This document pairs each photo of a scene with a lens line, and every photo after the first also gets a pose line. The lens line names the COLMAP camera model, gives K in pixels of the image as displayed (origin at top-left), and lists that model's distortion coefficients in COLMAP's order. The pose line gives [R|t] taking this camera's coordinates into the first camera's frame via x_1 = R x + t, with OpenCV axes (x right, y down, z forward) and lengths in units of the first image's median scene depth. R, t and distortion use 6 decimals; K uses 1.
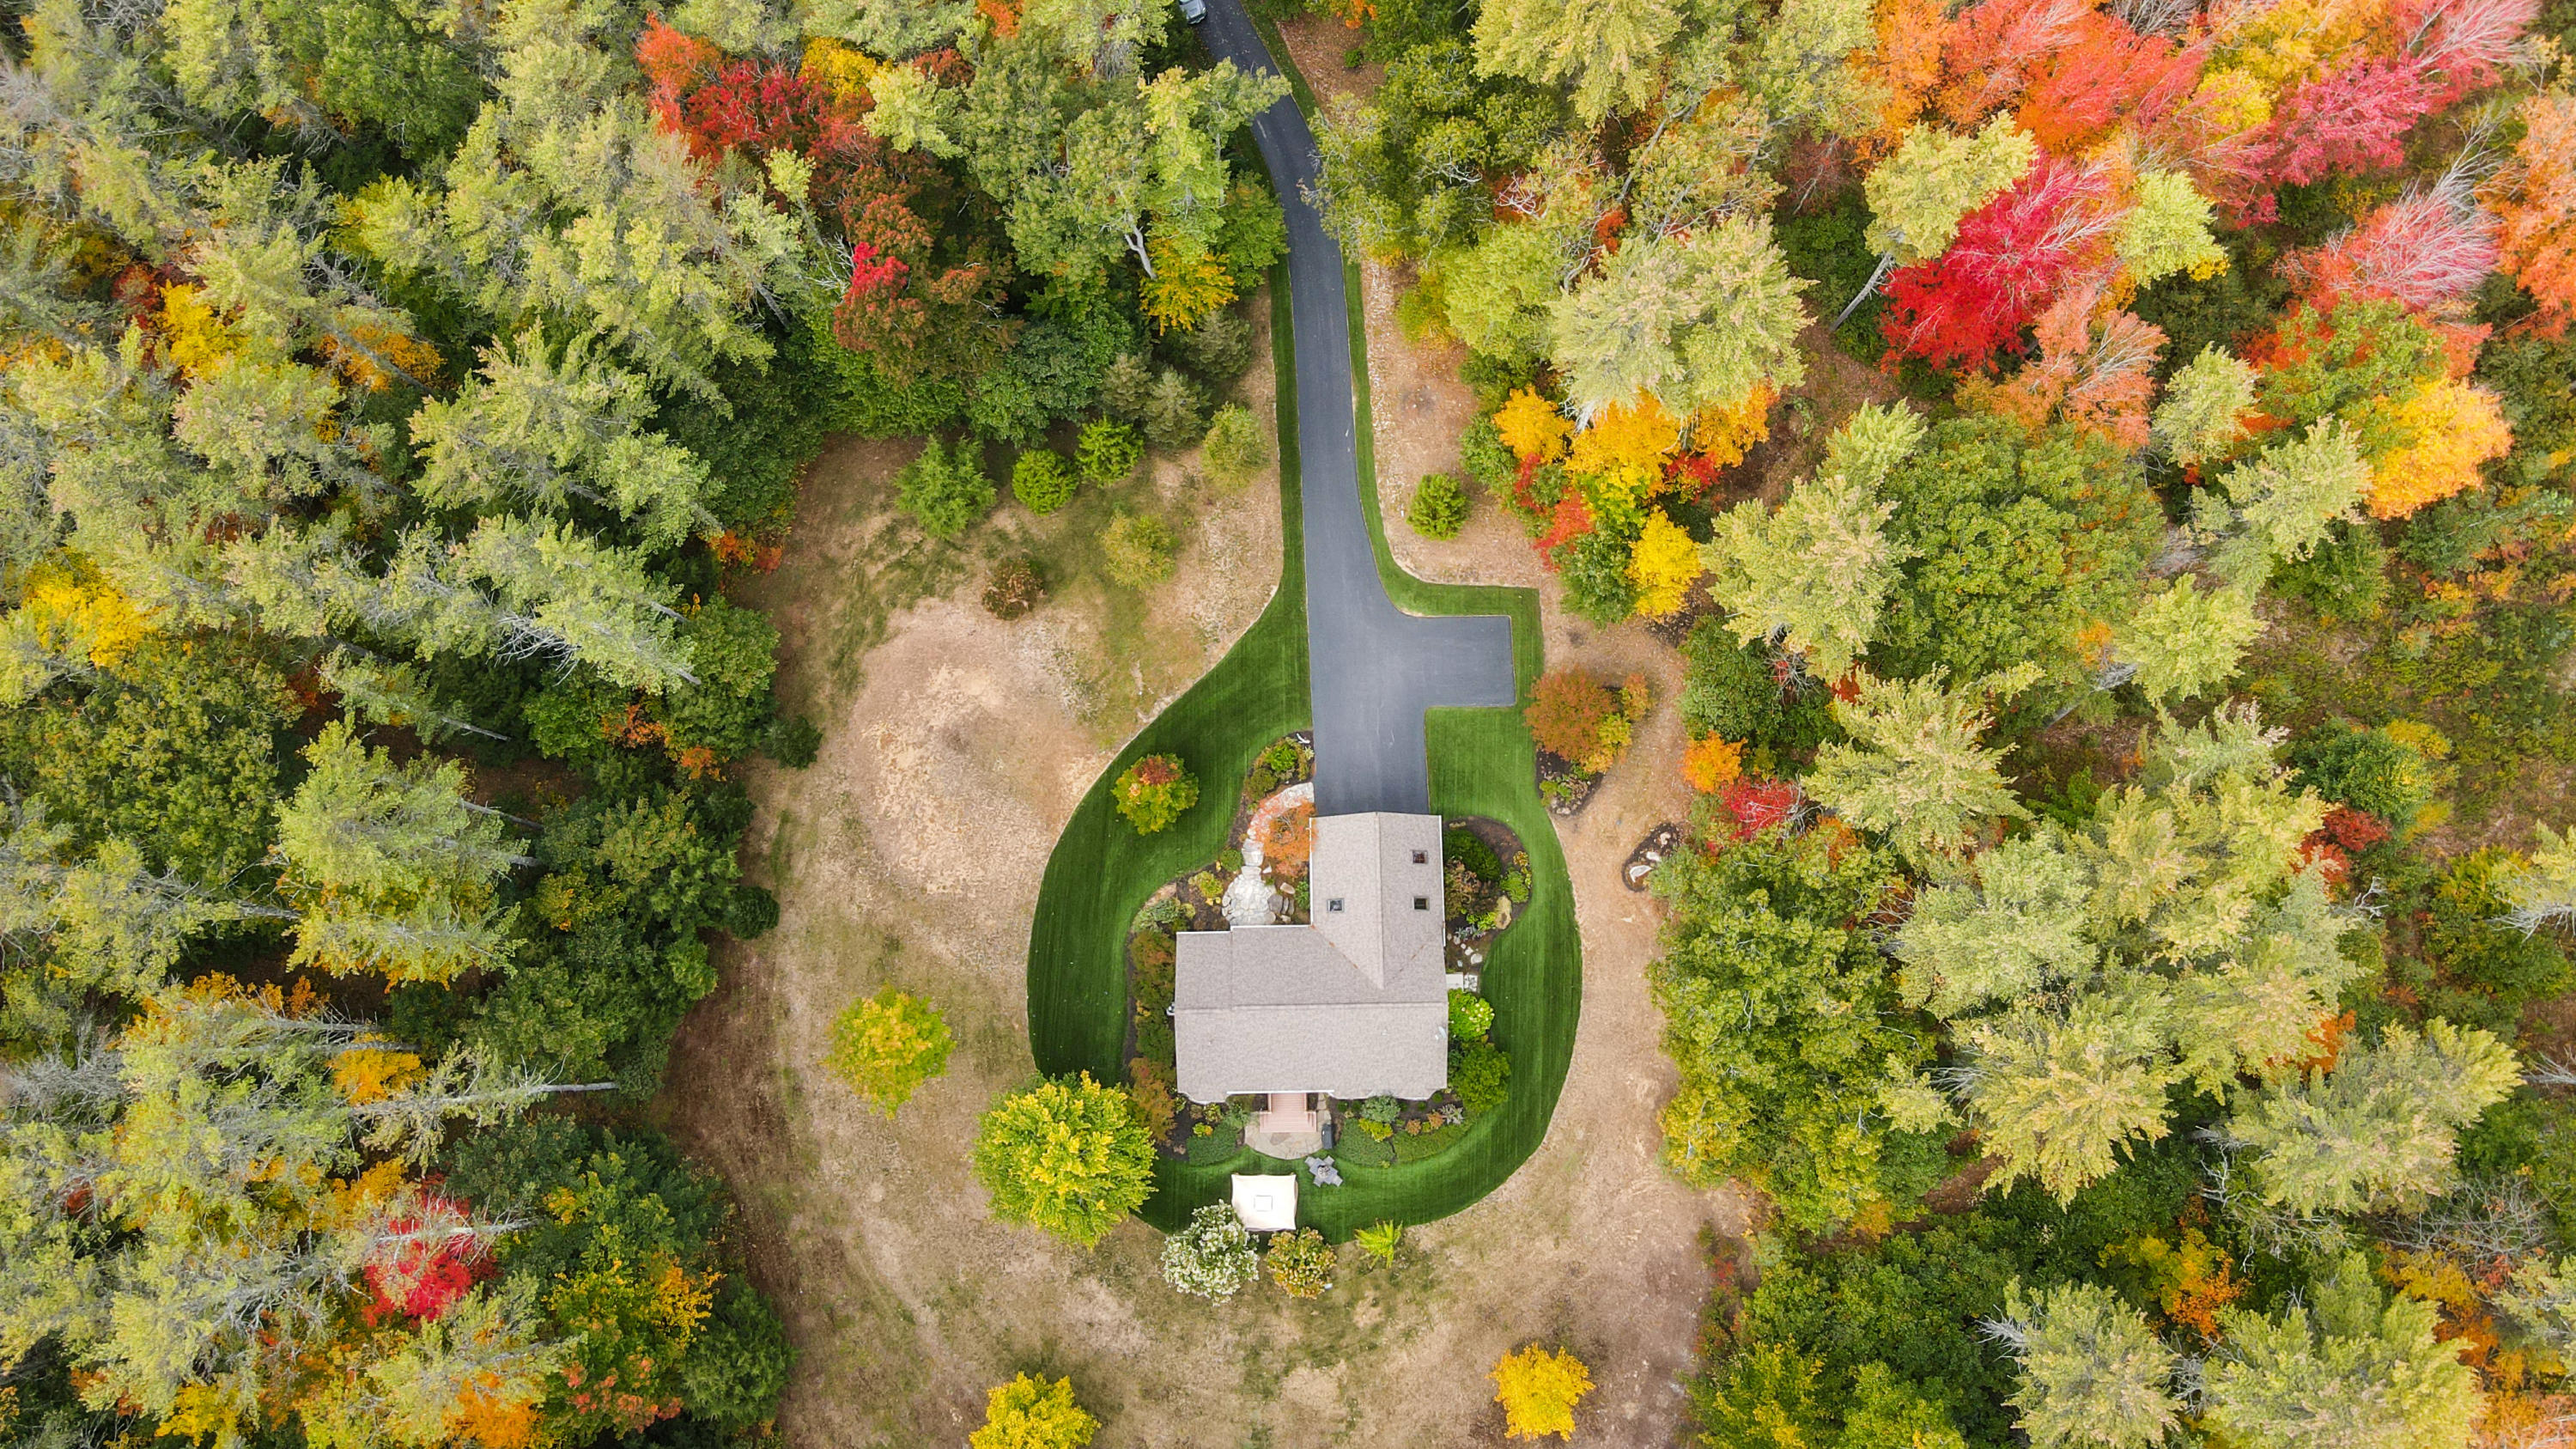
lens RADIAL K [[1703.7, 0, 1288.0], [0, 1703.7, 724.5], [0, 0, 1]] dist [-0.050630, 0.041578]
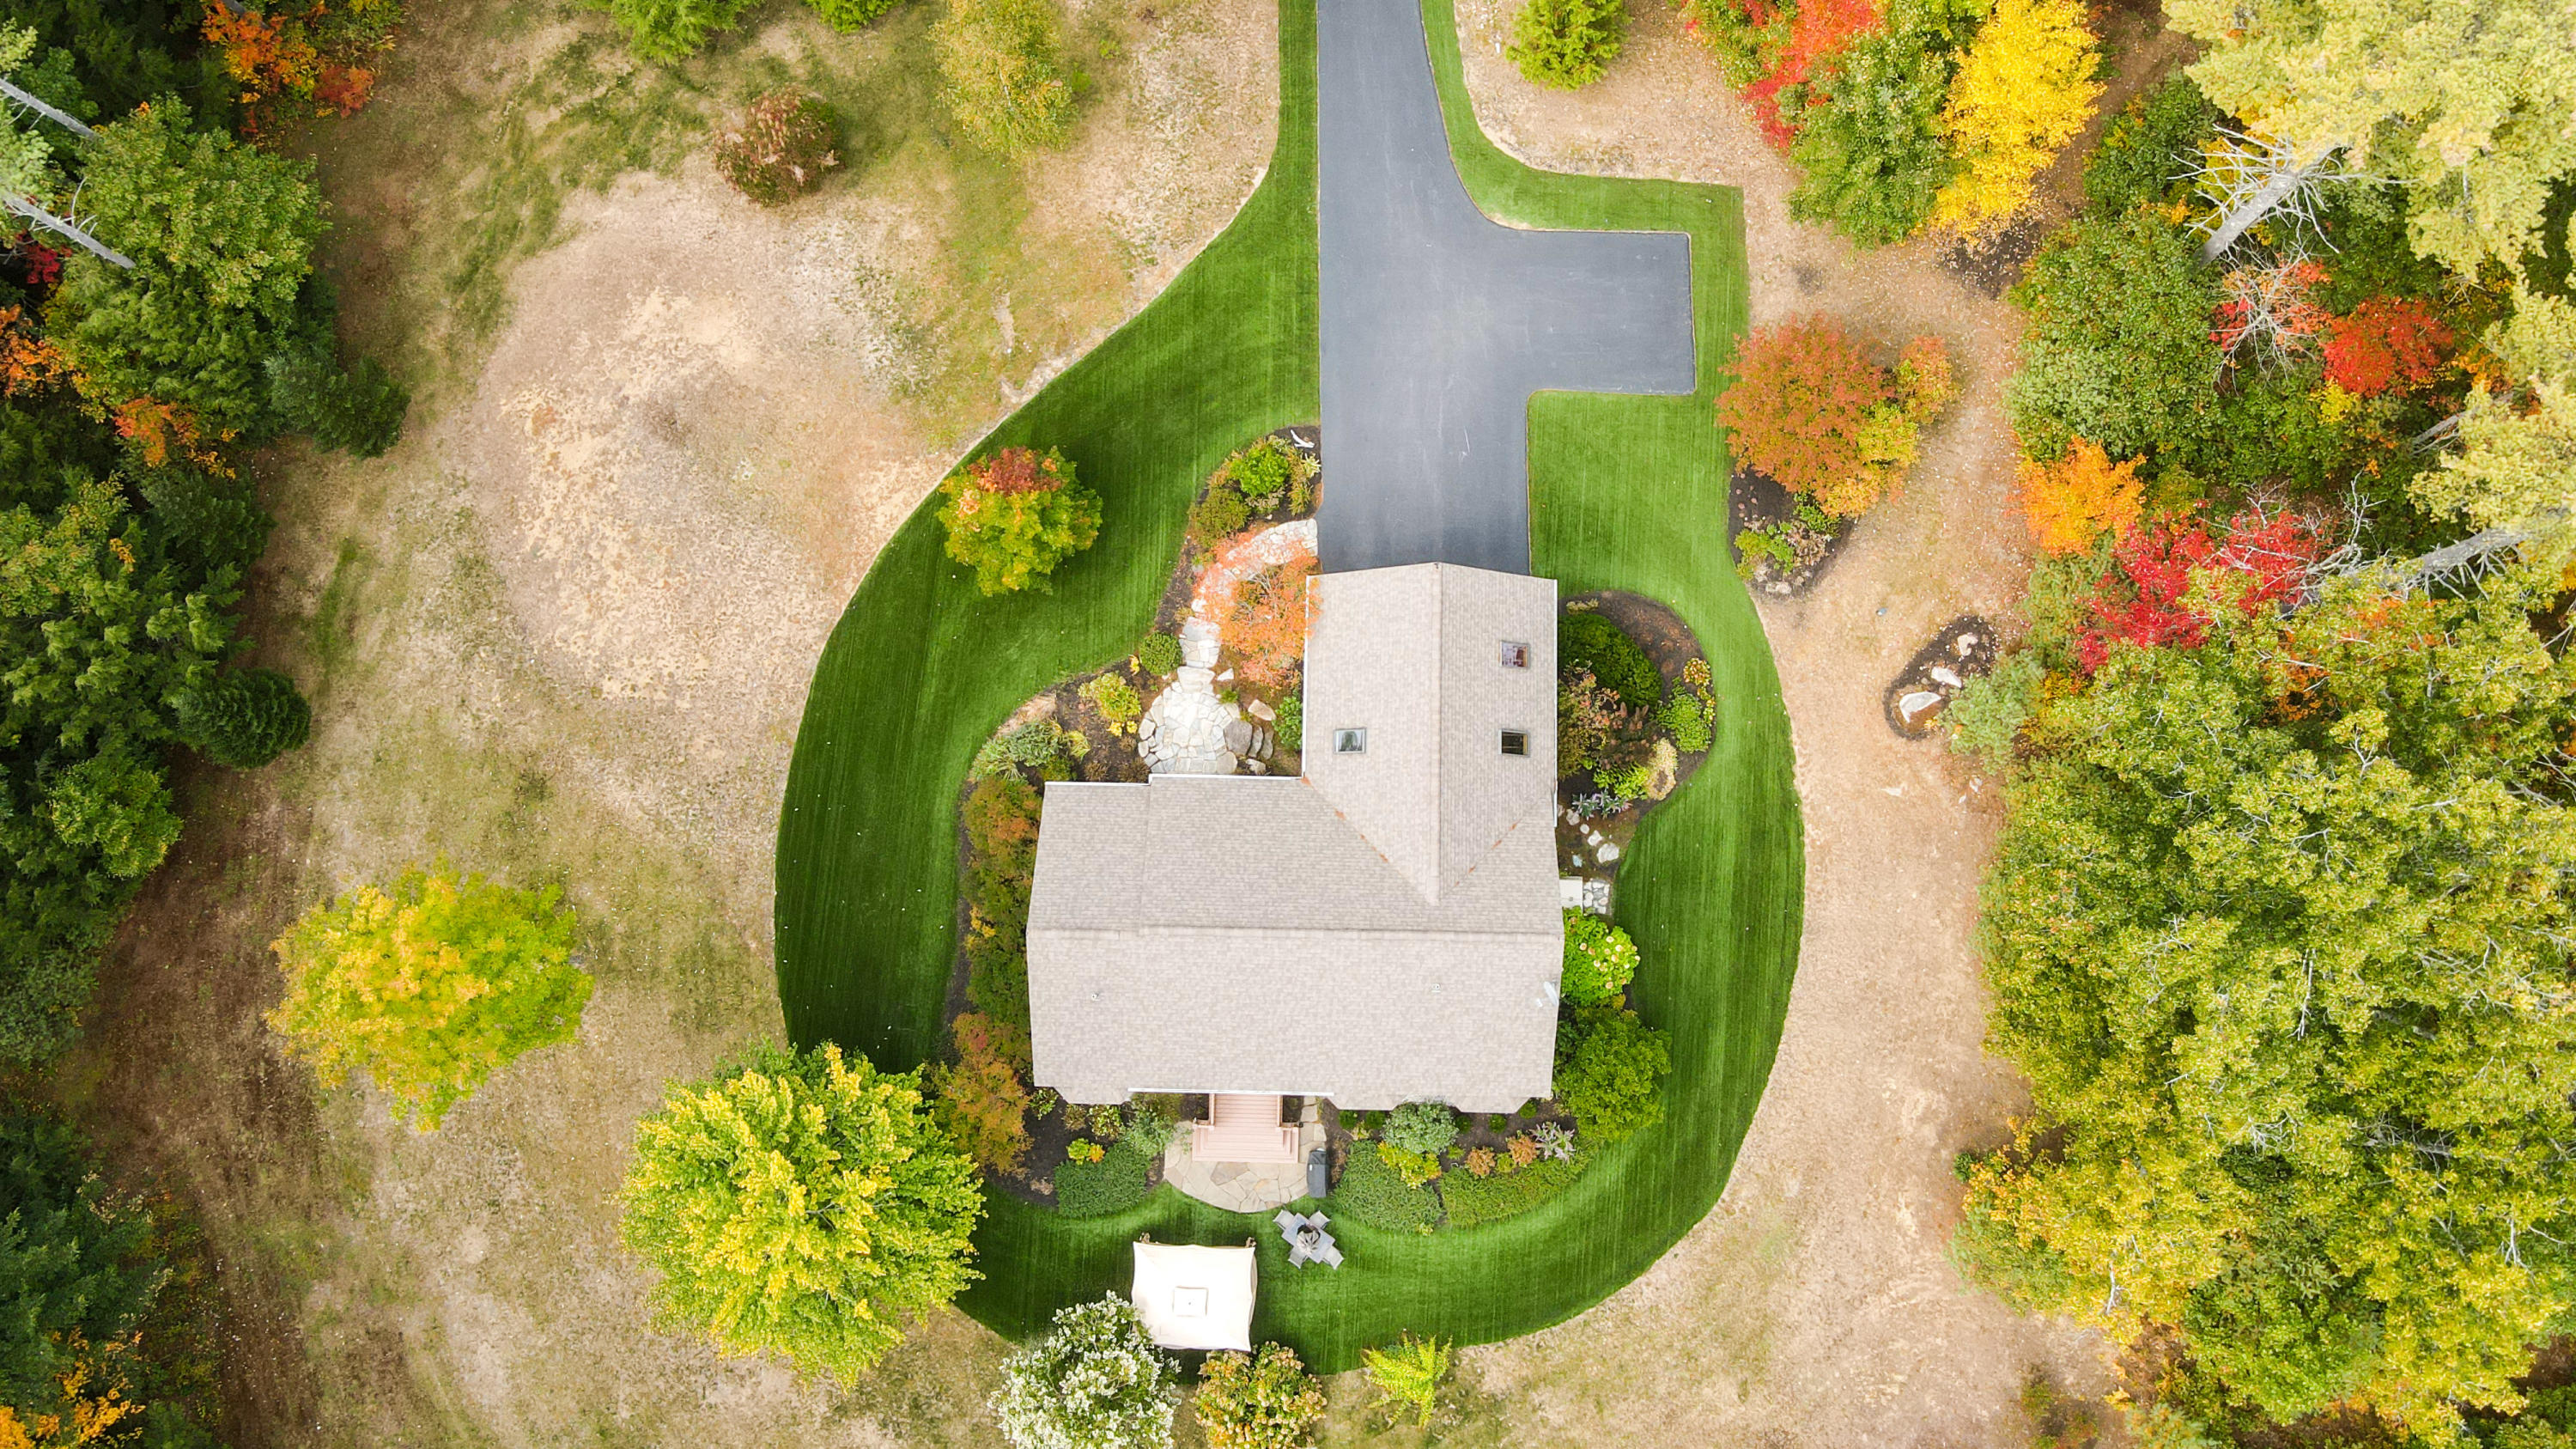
lens RADIAL K [[1764.7, 0, 1278.1], [0, 1764.7, 750.4], [0, 0, 1]] dist [-0.029561, 0.019371]
pose [[0.999260, 0.035889, -0.013844, 0.013147], [-0.034671, 0.996193, 0.079981, 0.064651], [0.016662, -0.079442, 0.996700, 0.446788]]
